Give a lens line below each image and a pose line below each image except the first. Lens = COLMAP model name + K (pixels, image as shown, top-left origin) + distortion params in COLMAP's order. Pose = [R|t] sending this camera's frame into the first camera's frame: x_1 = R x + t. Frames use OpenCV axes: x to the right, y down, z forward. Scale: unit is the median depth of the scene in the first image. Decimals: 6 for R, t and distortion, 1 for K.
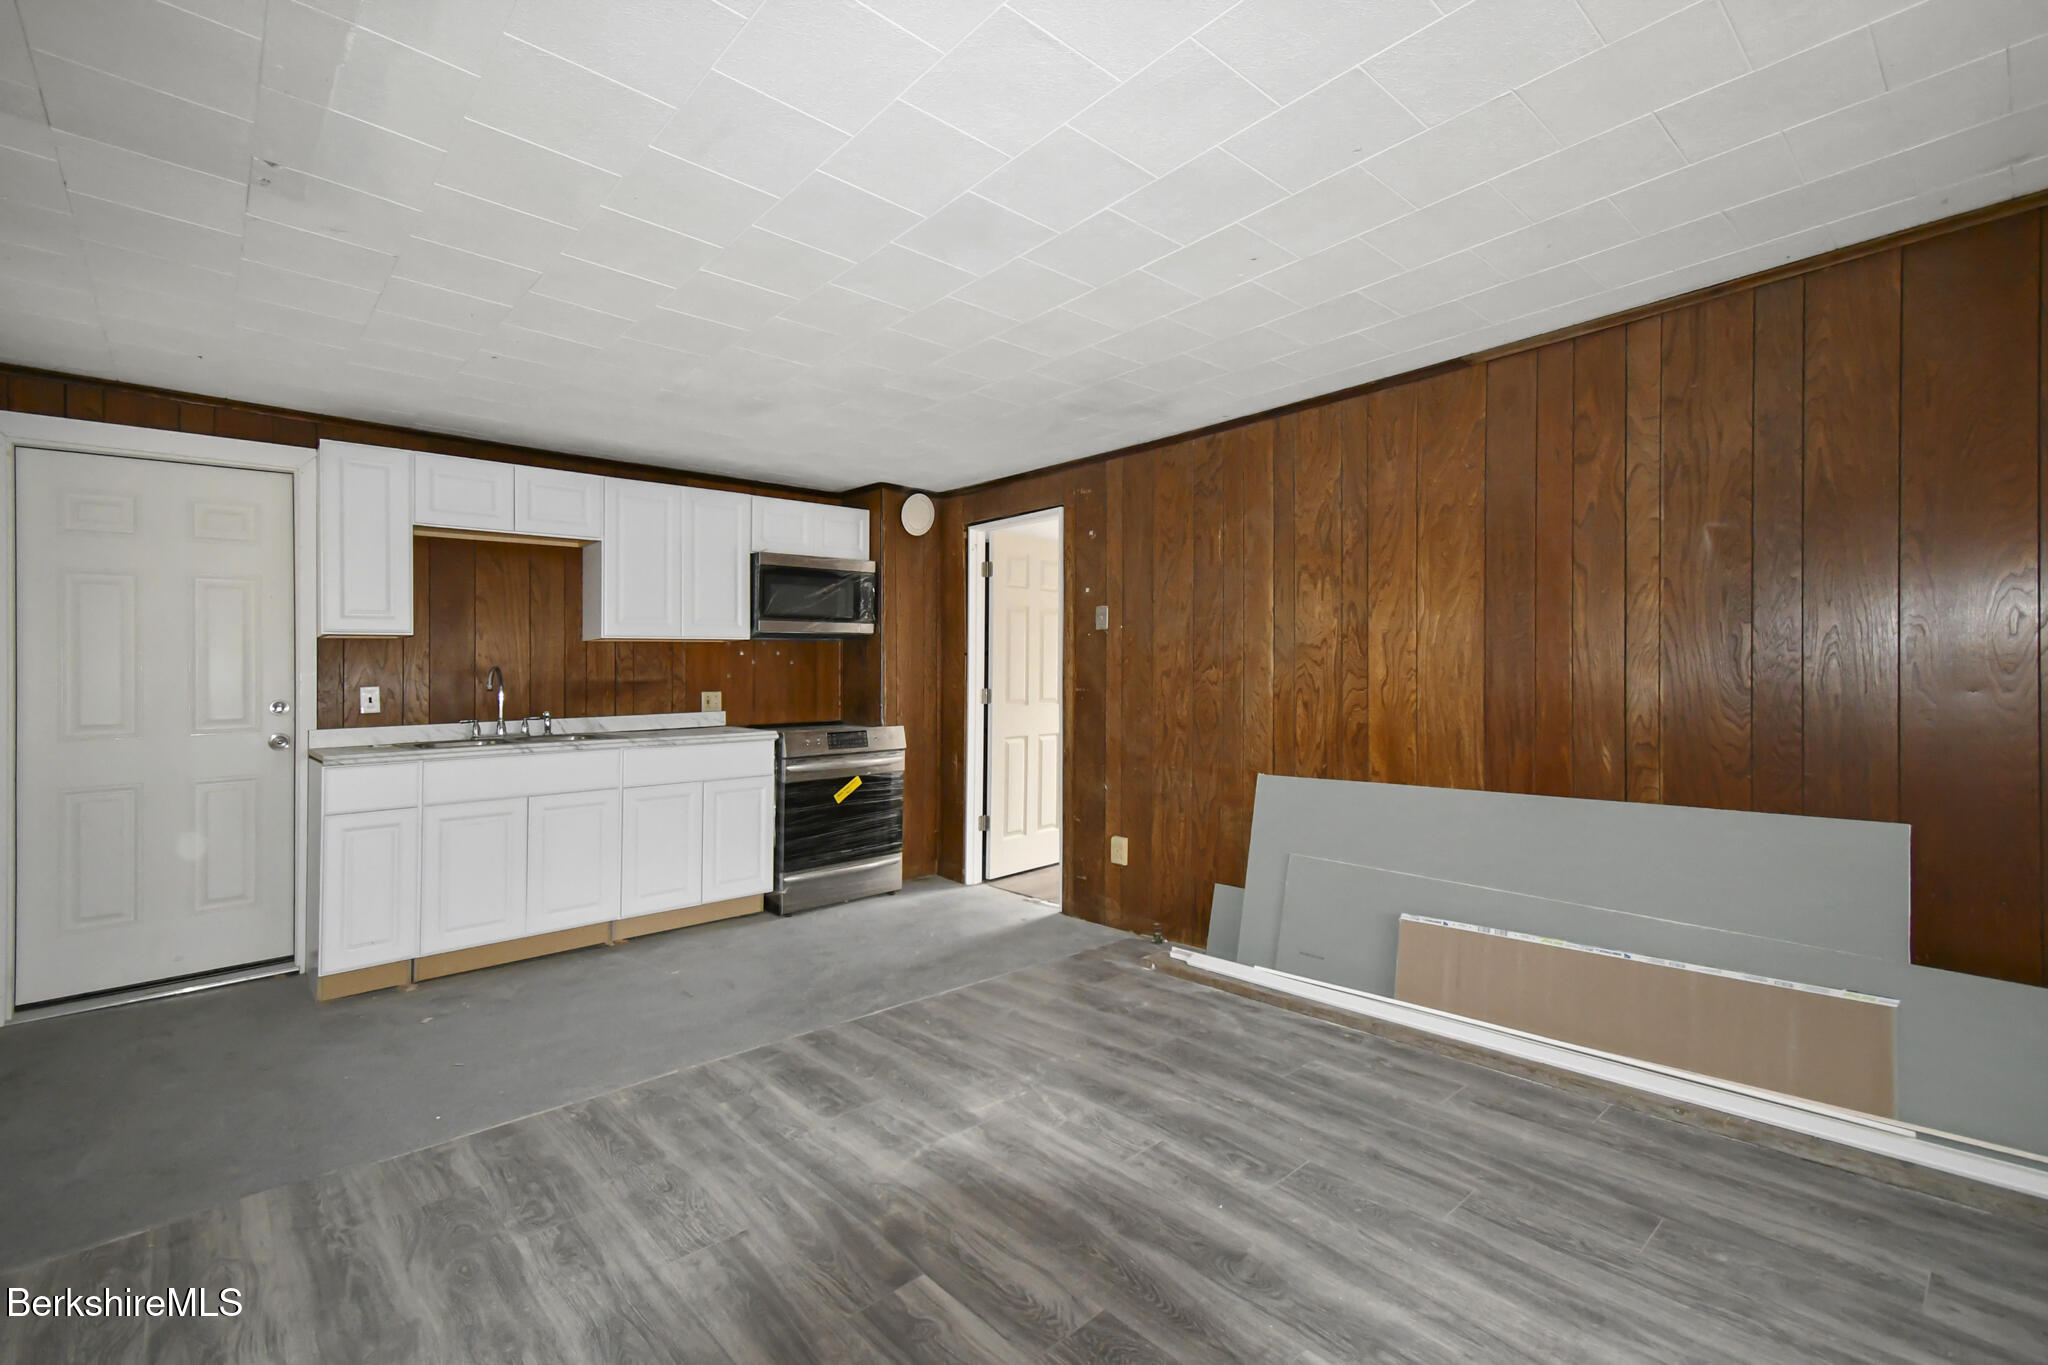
lens RADIAL K [[923.6, 0, 1022.5], [0, 923.6, 690.2], [0, 0, 1]] dist [0.004339, 0.000166]
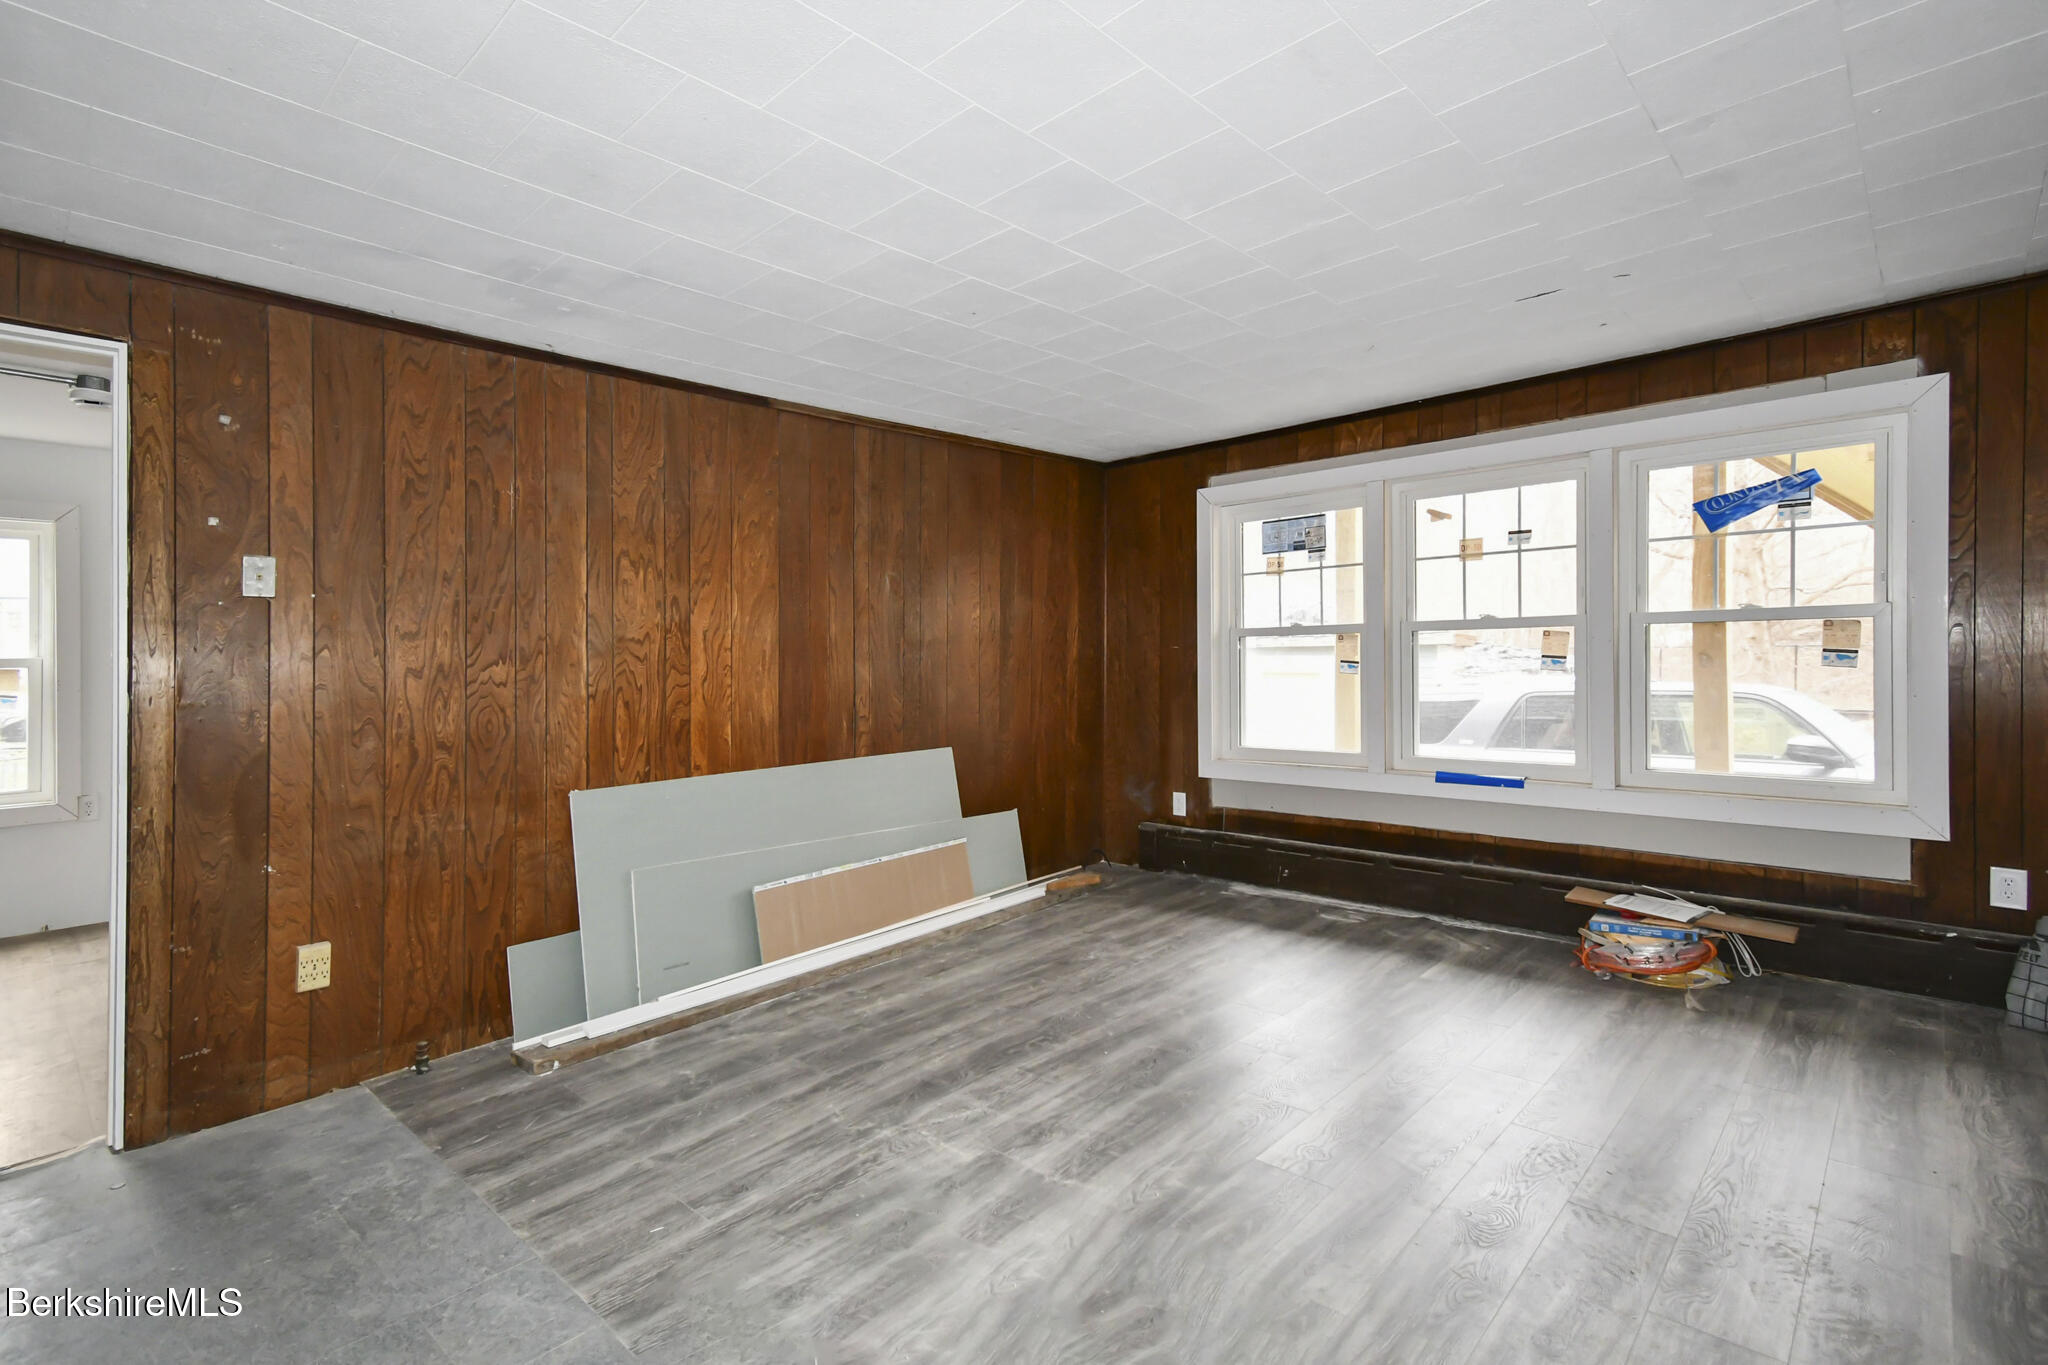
lens RADIAL K [[904.2, 0, 1019.4], [0, 904.2, 708.9], [0, 0, 1]] dist [0.013128, 0.000057]
pose [[-0.078261, -0.038279, 0.996198, -0.648483], [0.036624, 0.998478, 0.041244, -0.002893], [-0.996260, 0.039713, -0.076740, 0.724407]]
